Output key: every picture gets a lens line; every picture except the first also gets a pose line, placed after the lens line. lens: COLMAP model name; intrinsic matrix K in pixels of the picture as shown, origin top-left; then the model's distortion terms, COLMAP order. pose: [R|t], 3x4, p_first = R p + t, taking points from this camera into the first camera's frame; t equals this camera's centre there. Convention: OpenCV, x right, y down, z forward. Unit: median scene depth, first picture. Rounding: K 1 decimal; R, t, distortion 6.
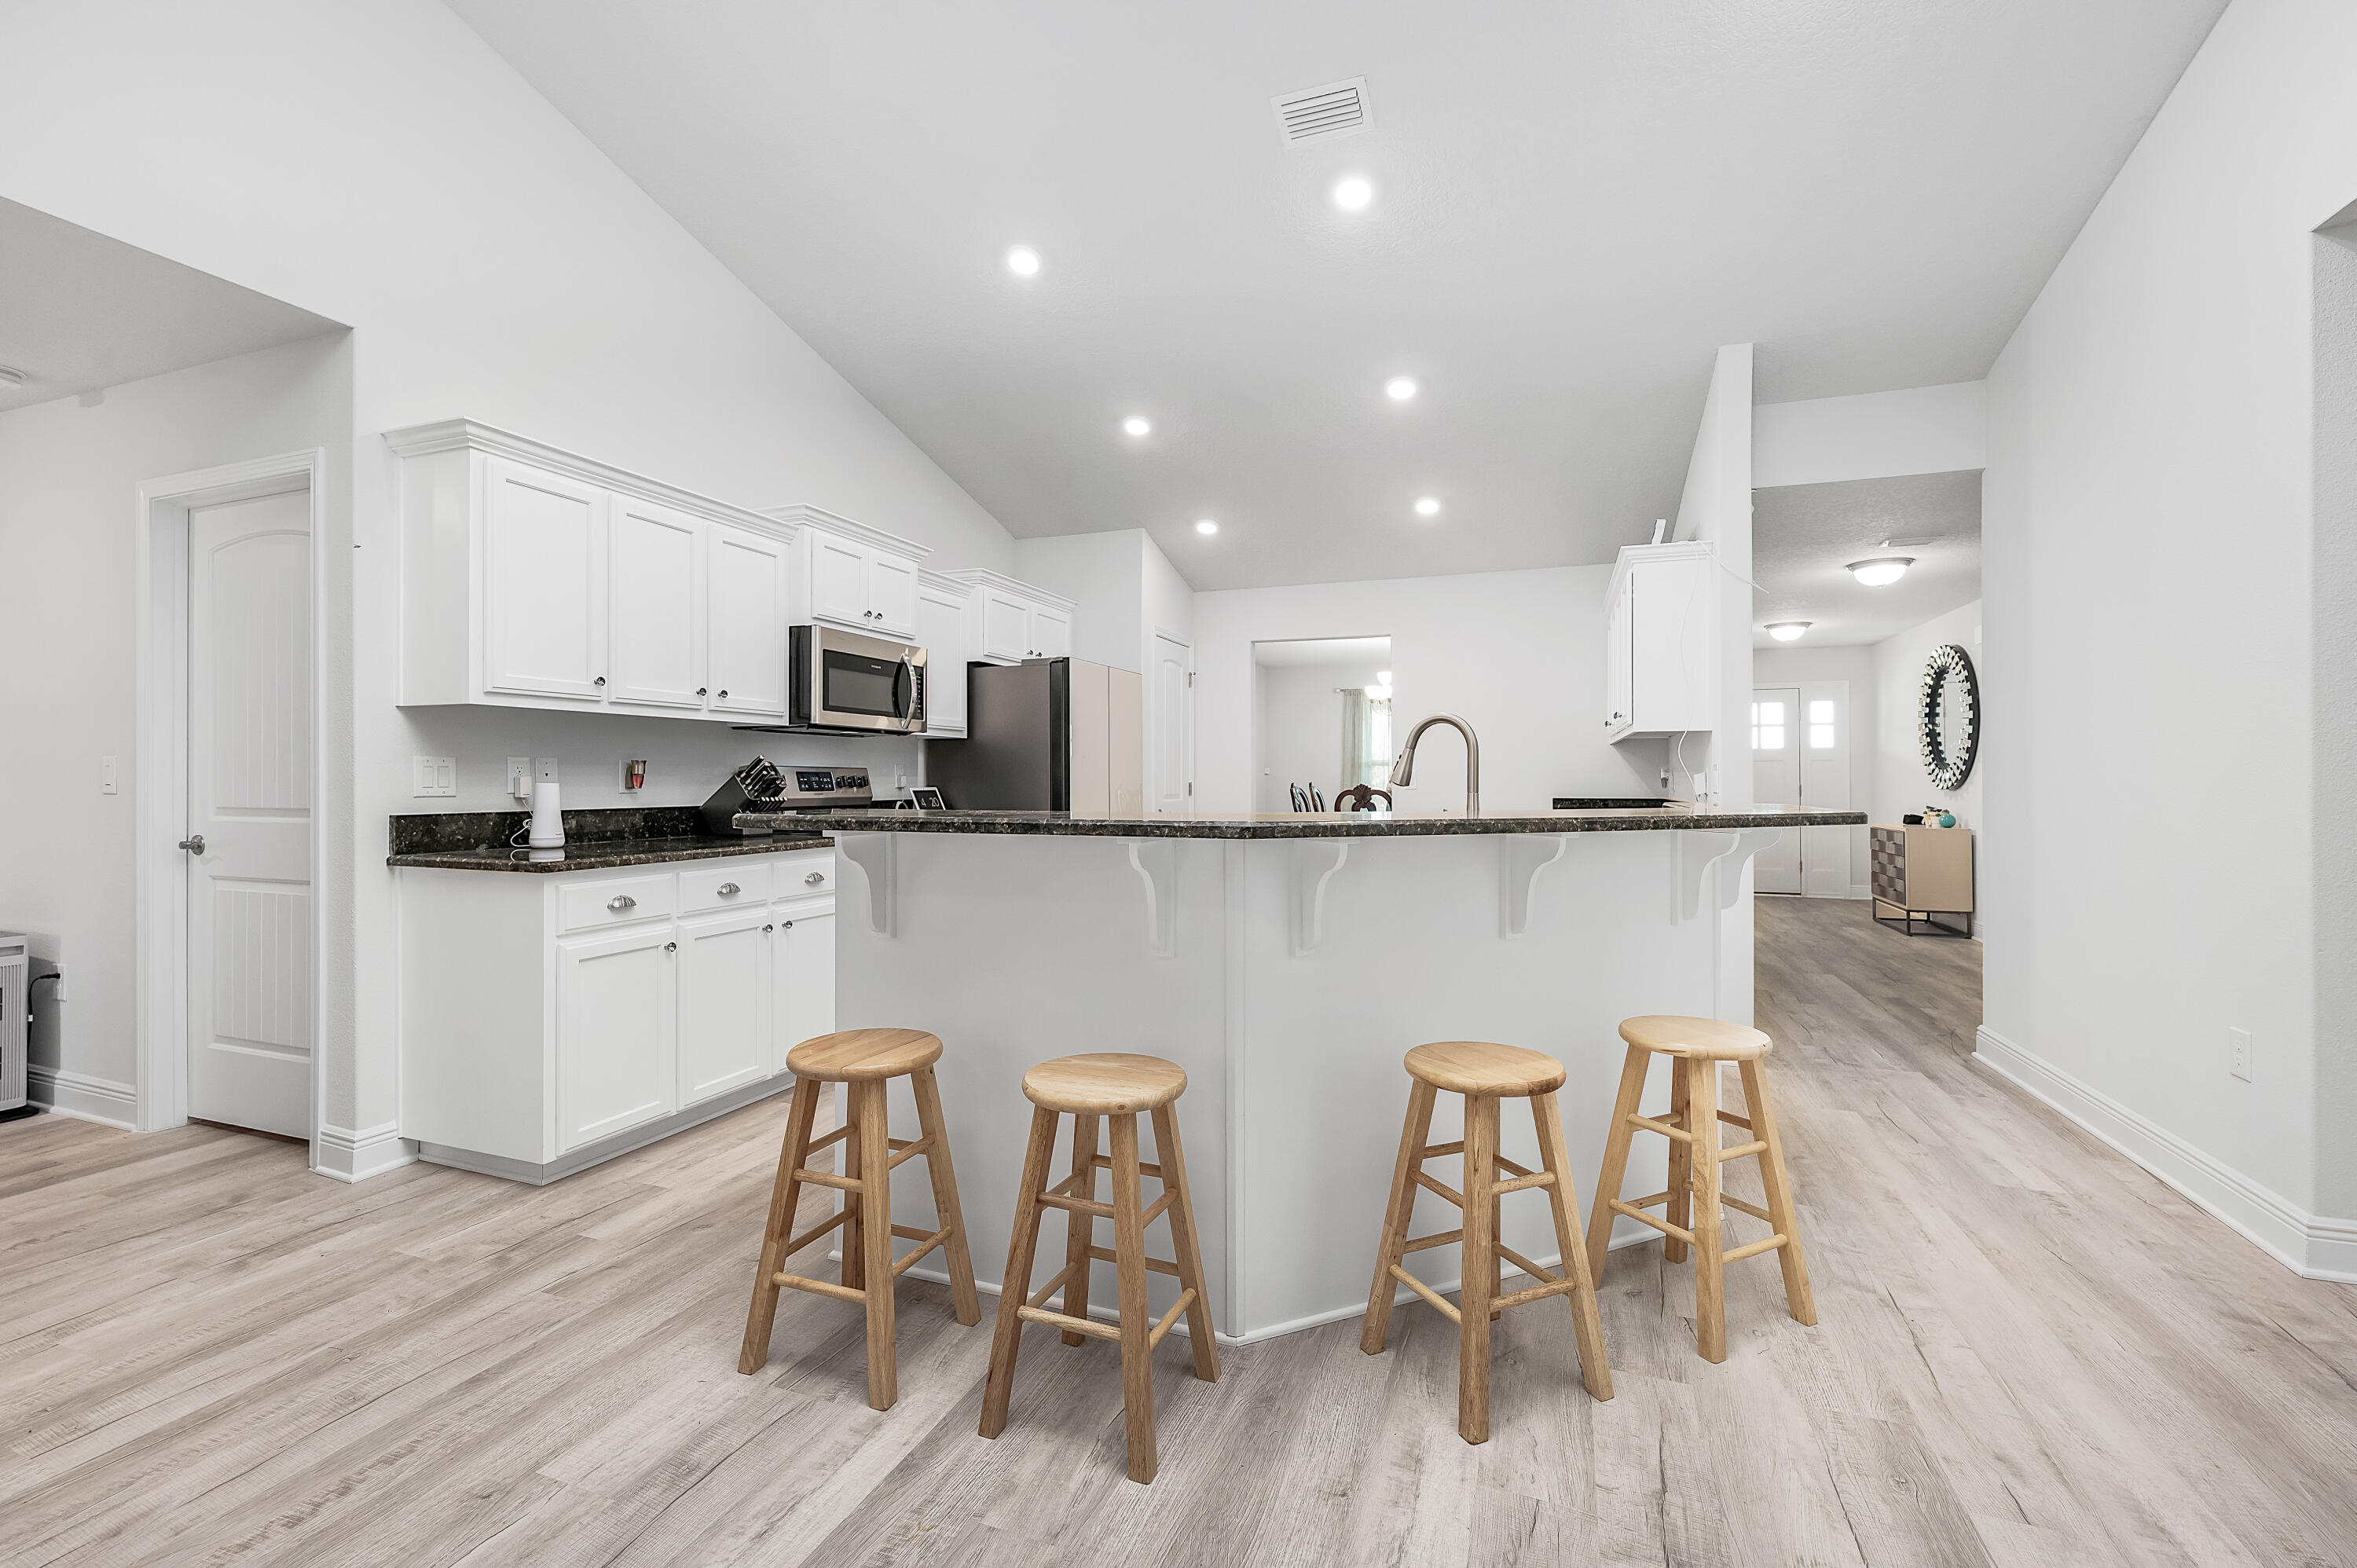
lens RADIAL K [[1030.5, 0, 1171.2], [0, 1030.5, 770.5], [0, 0, 1]] dist [-0.002504, -0.000101]
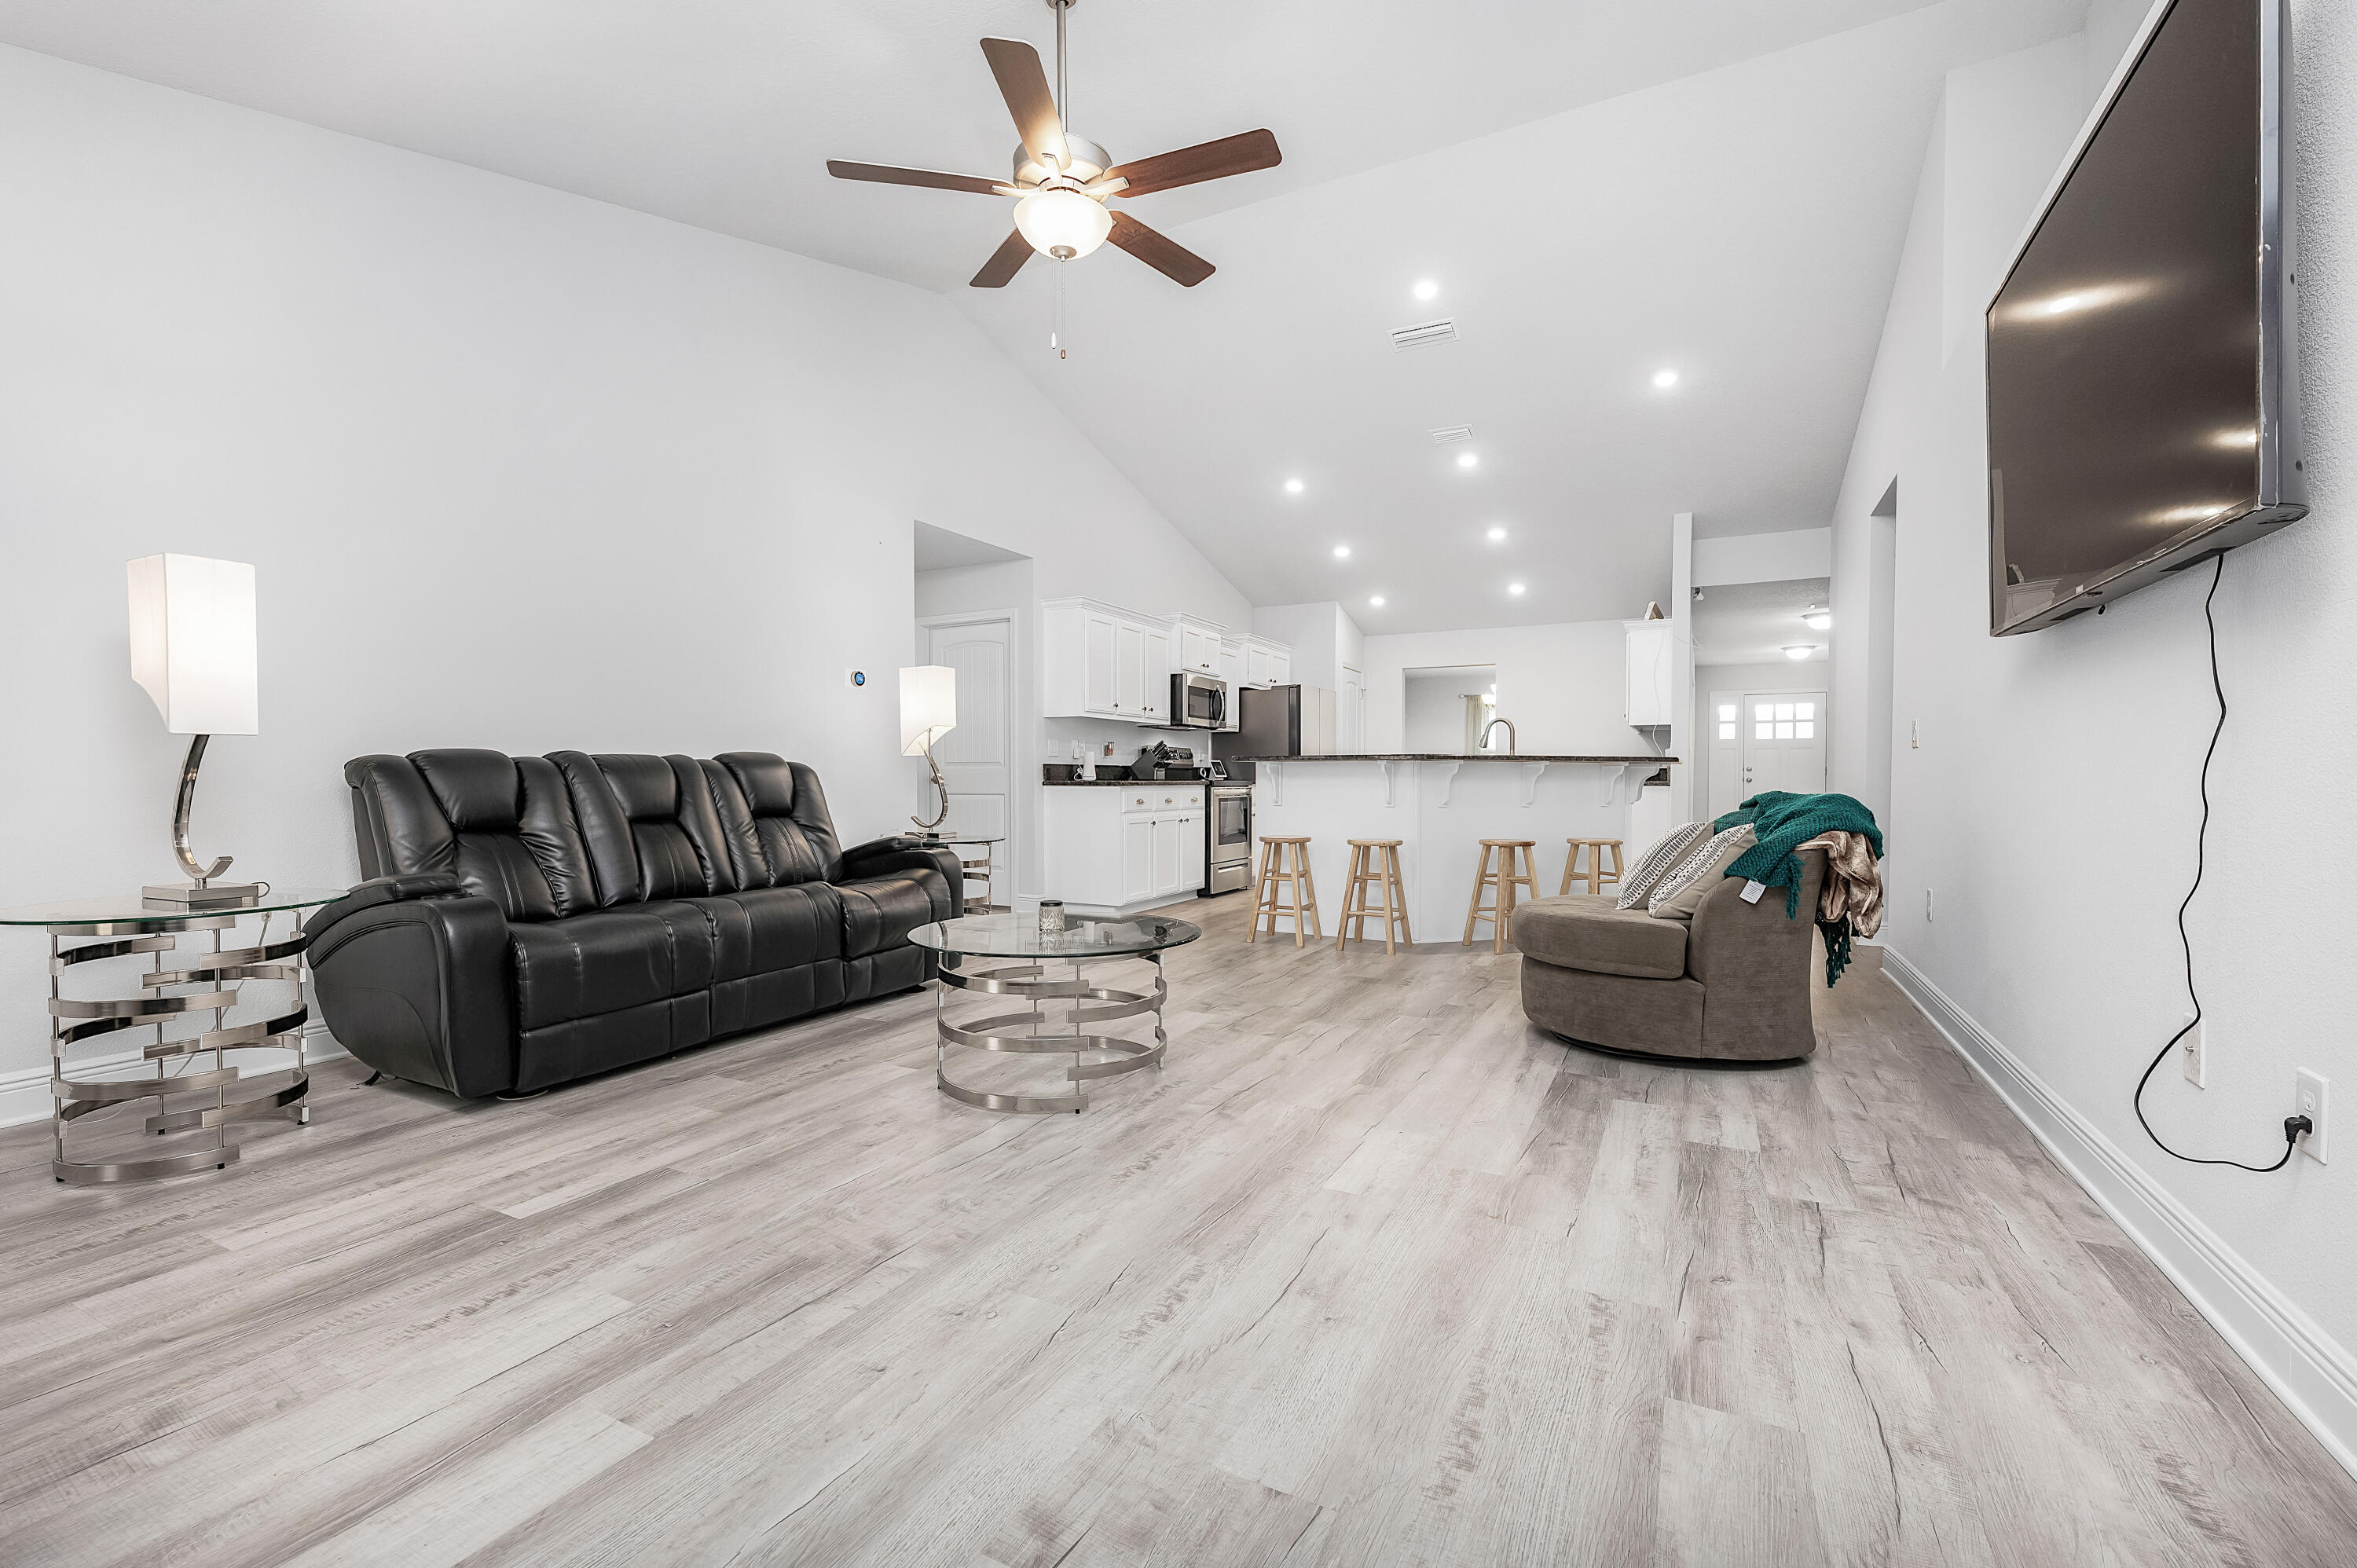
lens RADIAL K [[1030.5, 0, 1176.6], [0, 1030.5, 792.8], [0, 0, 1]] dist [-0.002504, -0.000101]
pose [[0.993294, -0.006126, -0.115449, -0.130779], [0.008143, 0.999822, 0.017011, 0.051747], [0.115325, -0.017837, 0.993168, -0.926003]]
